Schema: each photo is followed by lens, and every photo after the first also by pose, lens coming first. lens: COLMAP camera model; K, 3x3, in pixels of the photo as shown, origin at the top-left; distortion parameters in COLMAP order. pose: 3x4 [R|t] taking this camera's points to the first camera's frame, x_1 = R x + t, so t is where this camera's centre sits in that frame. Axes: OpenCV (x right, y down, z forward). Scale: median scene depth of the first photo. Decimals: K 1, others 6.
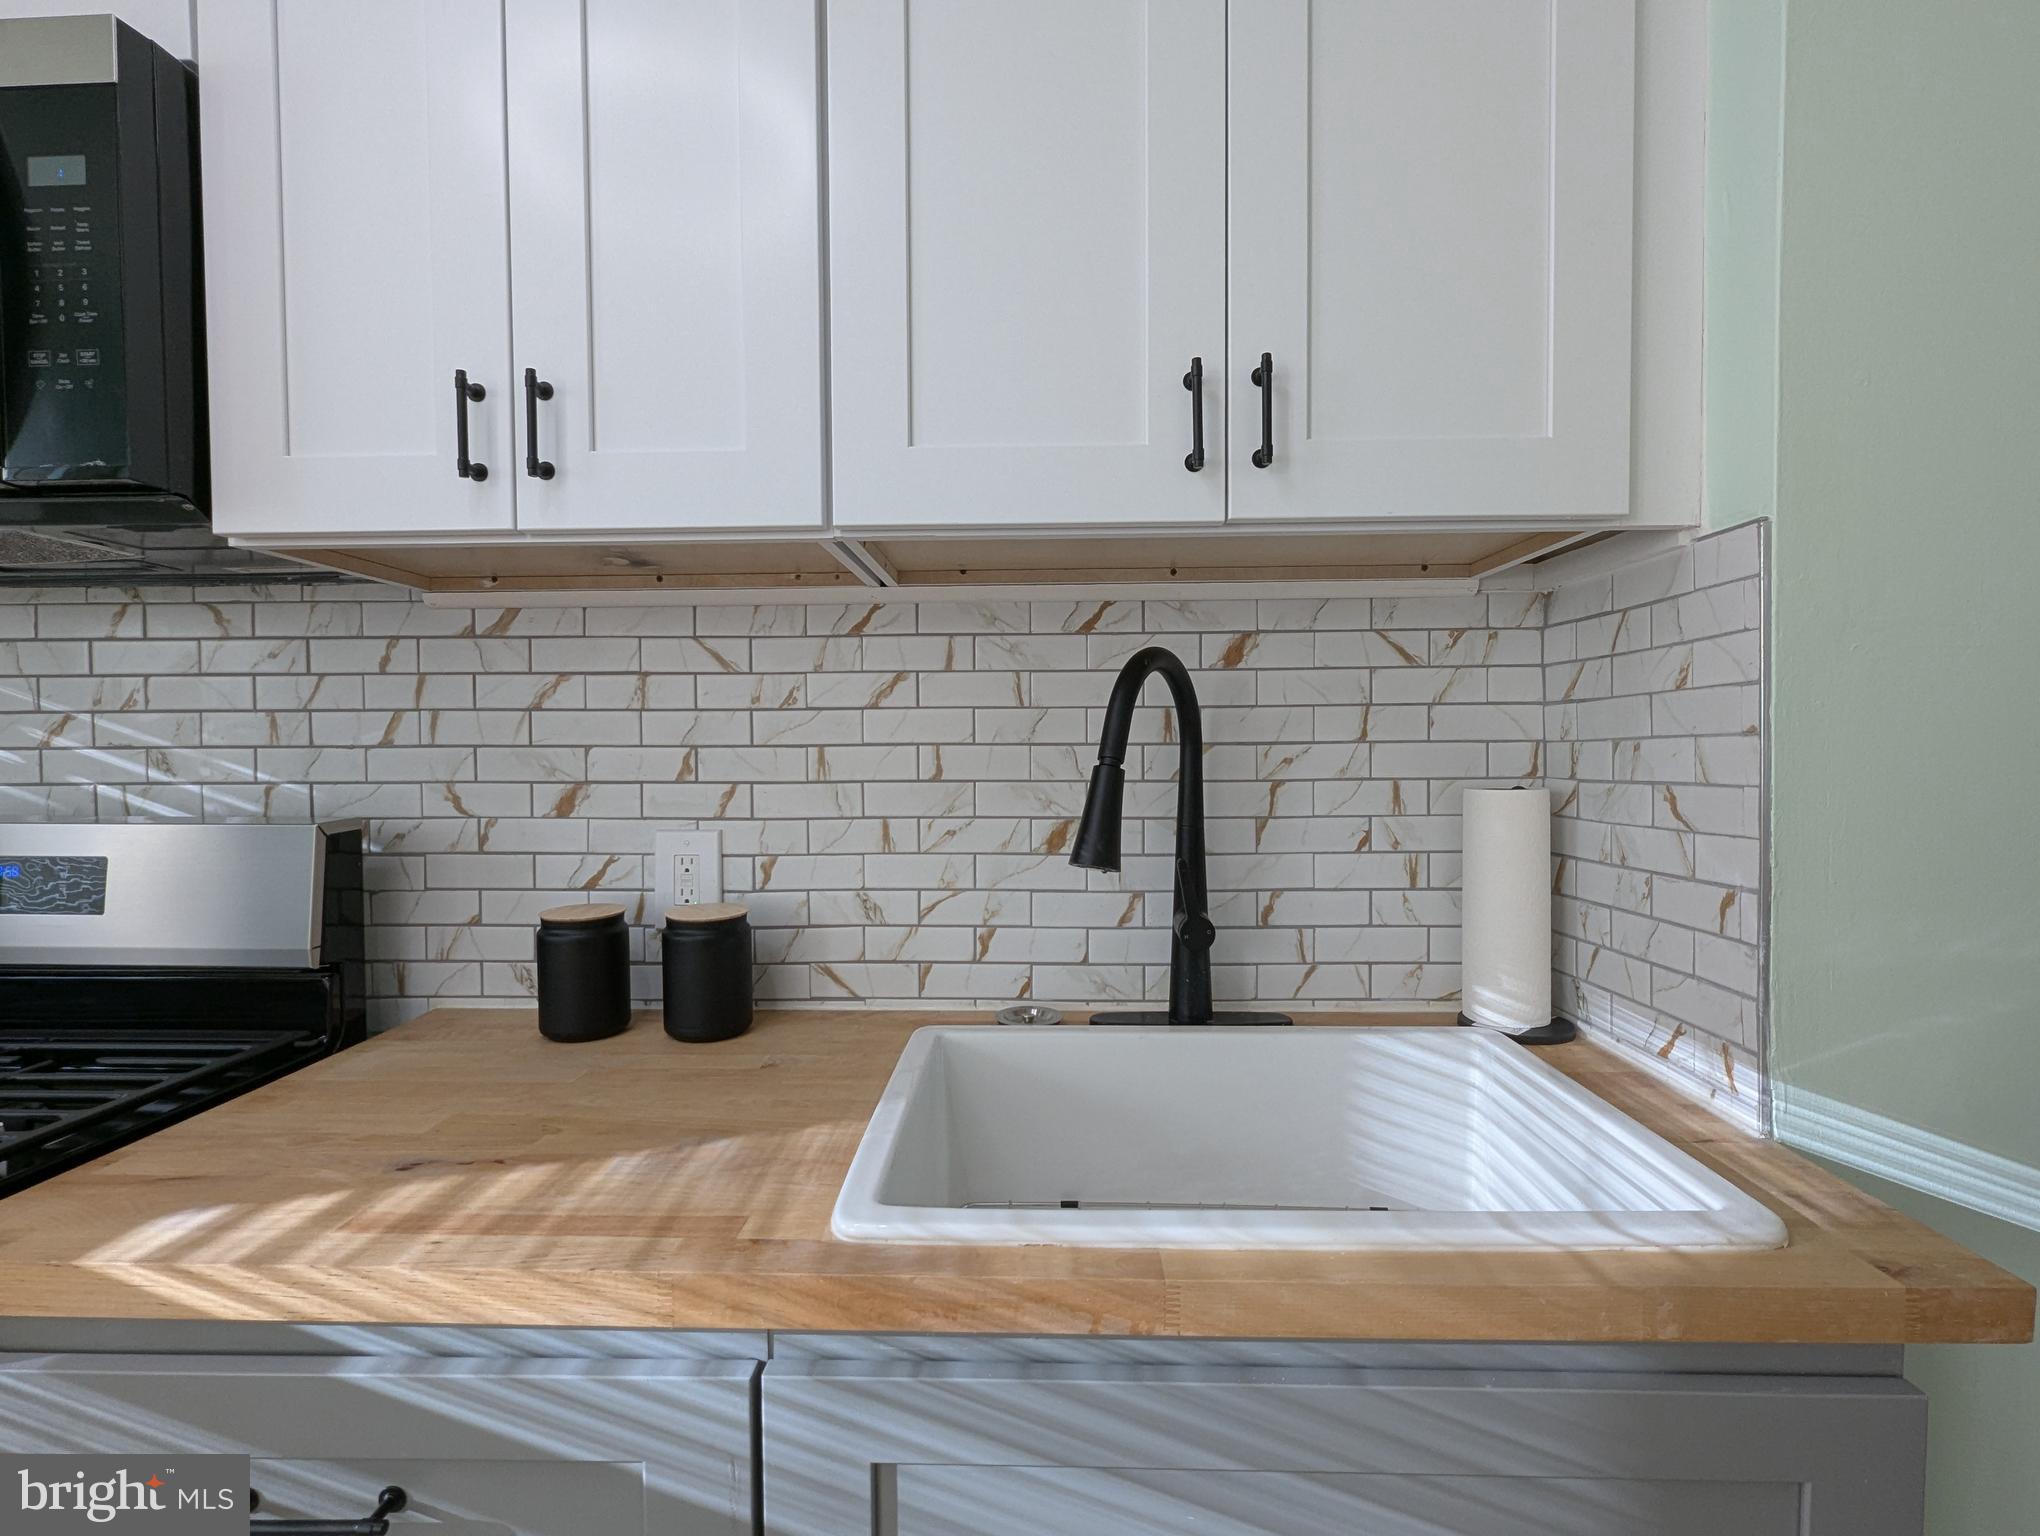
lens RADIAL K [[852.4, 0, 1030.0], [0, 852.4, 771.7], [0, 0, 1]] dist [0.000632, -0.000575]
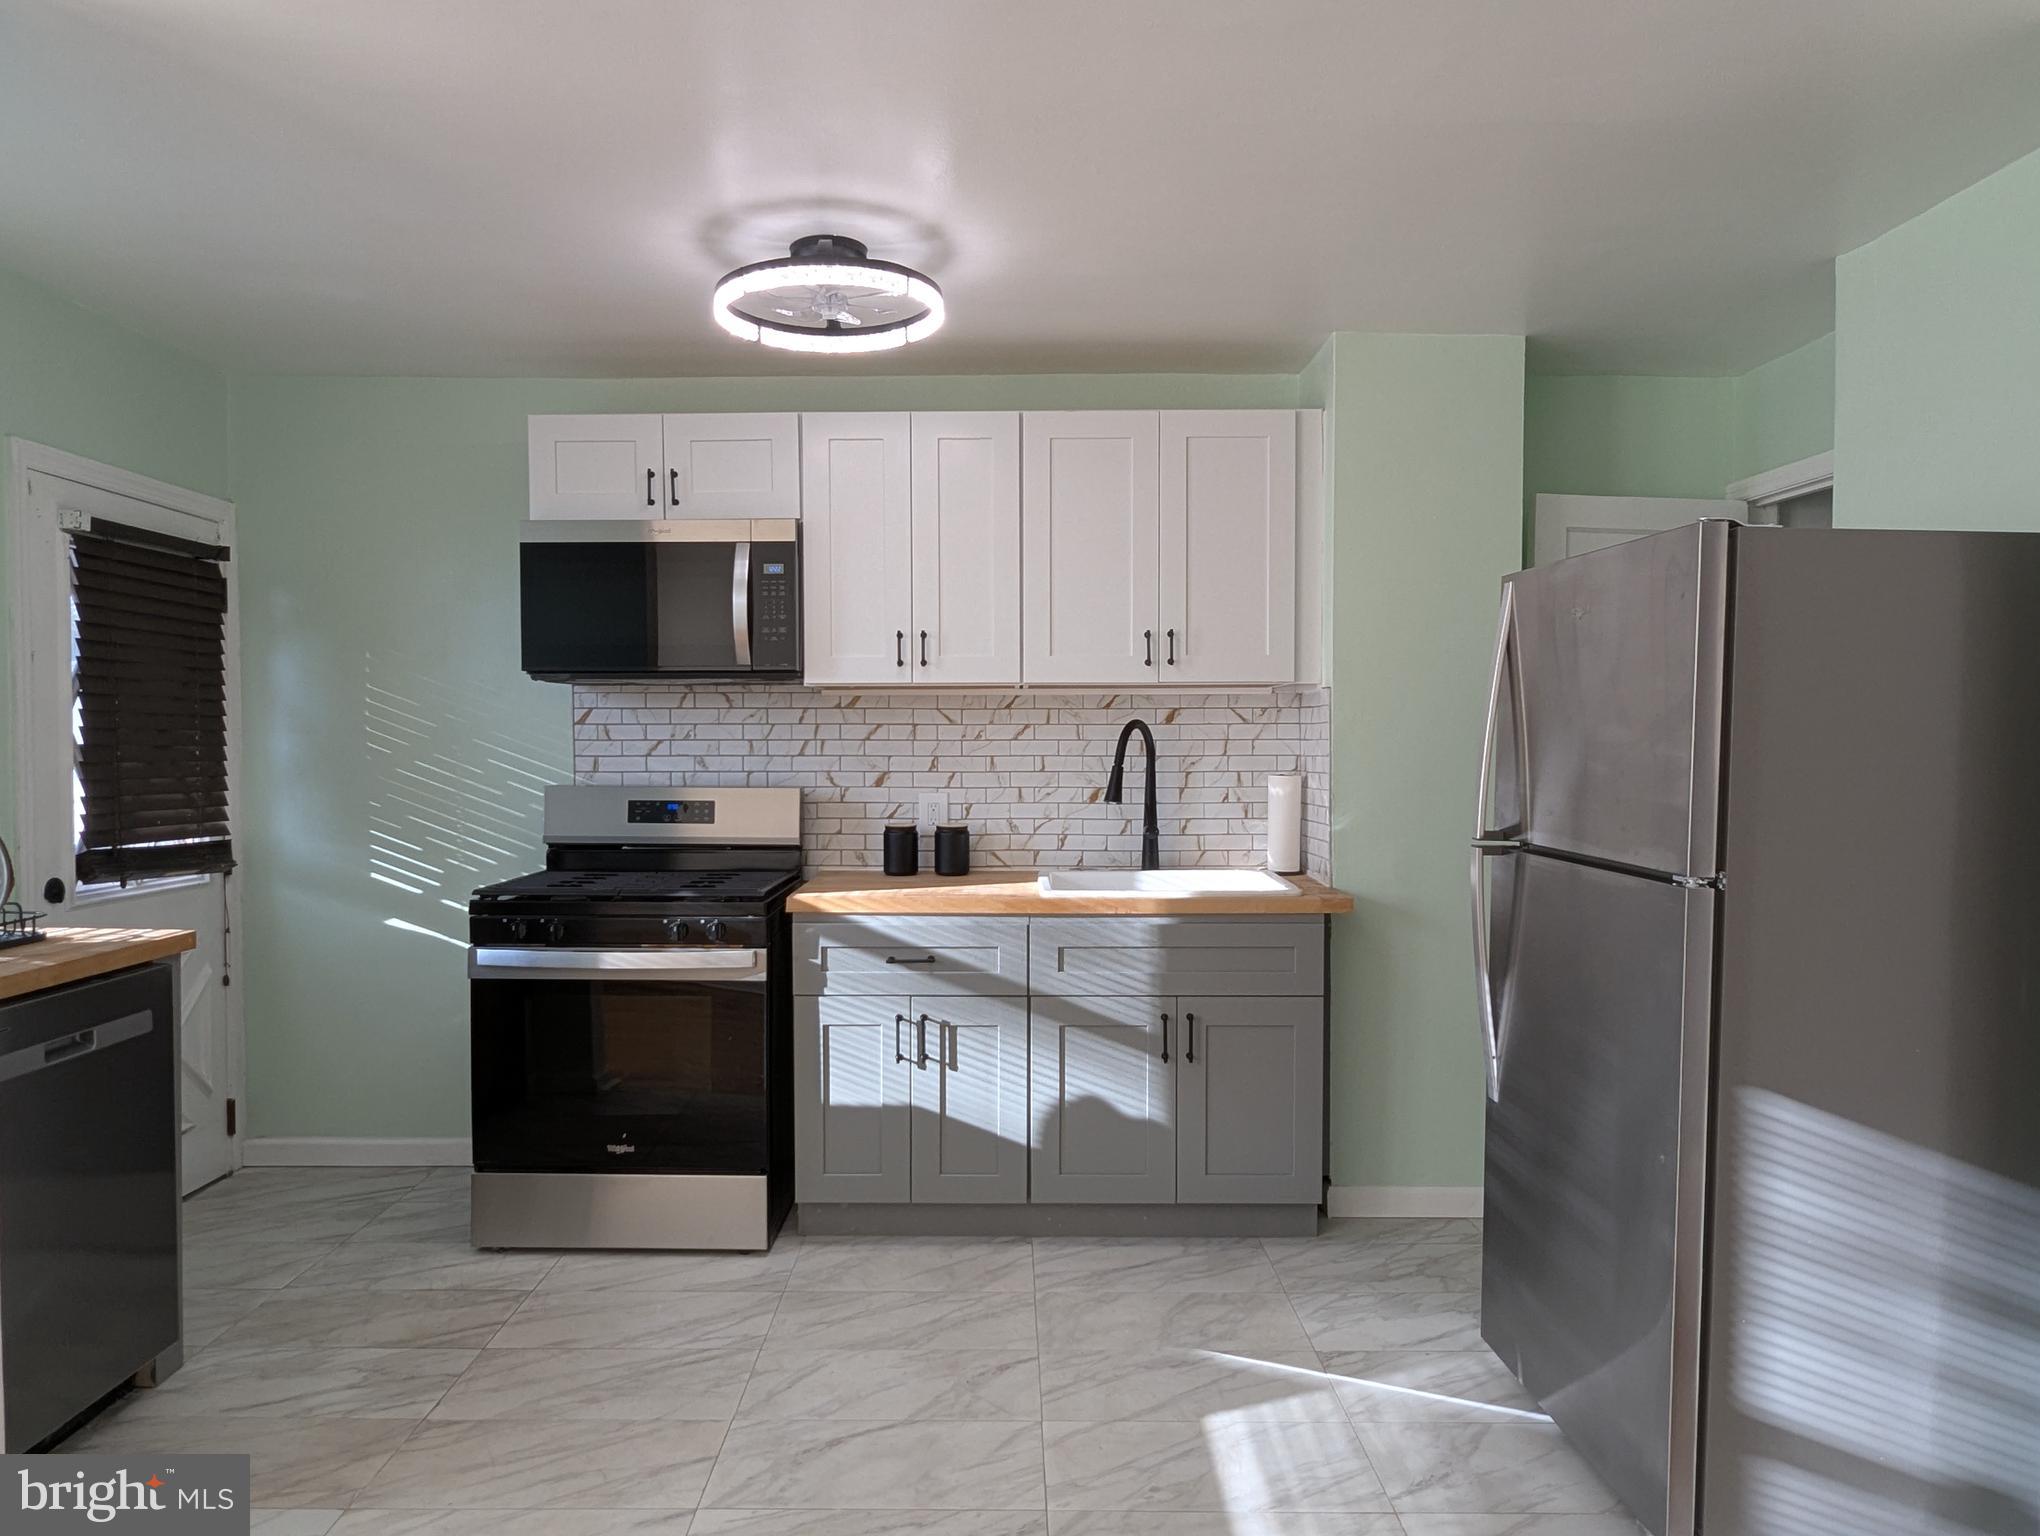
lens RADIAL K [[852.4, 0, 1030.0], [0, 852.4, 771.7], [0, 0, 1]] dist [0.000632, -0.000575]
pose [[0.999983, 0.003582, 0.004682, -0.156703], [-0.003594, 0.999990, 0.002678, 0.005135], [-0.004673, -0.002694, 0.999985, -1.340722]]
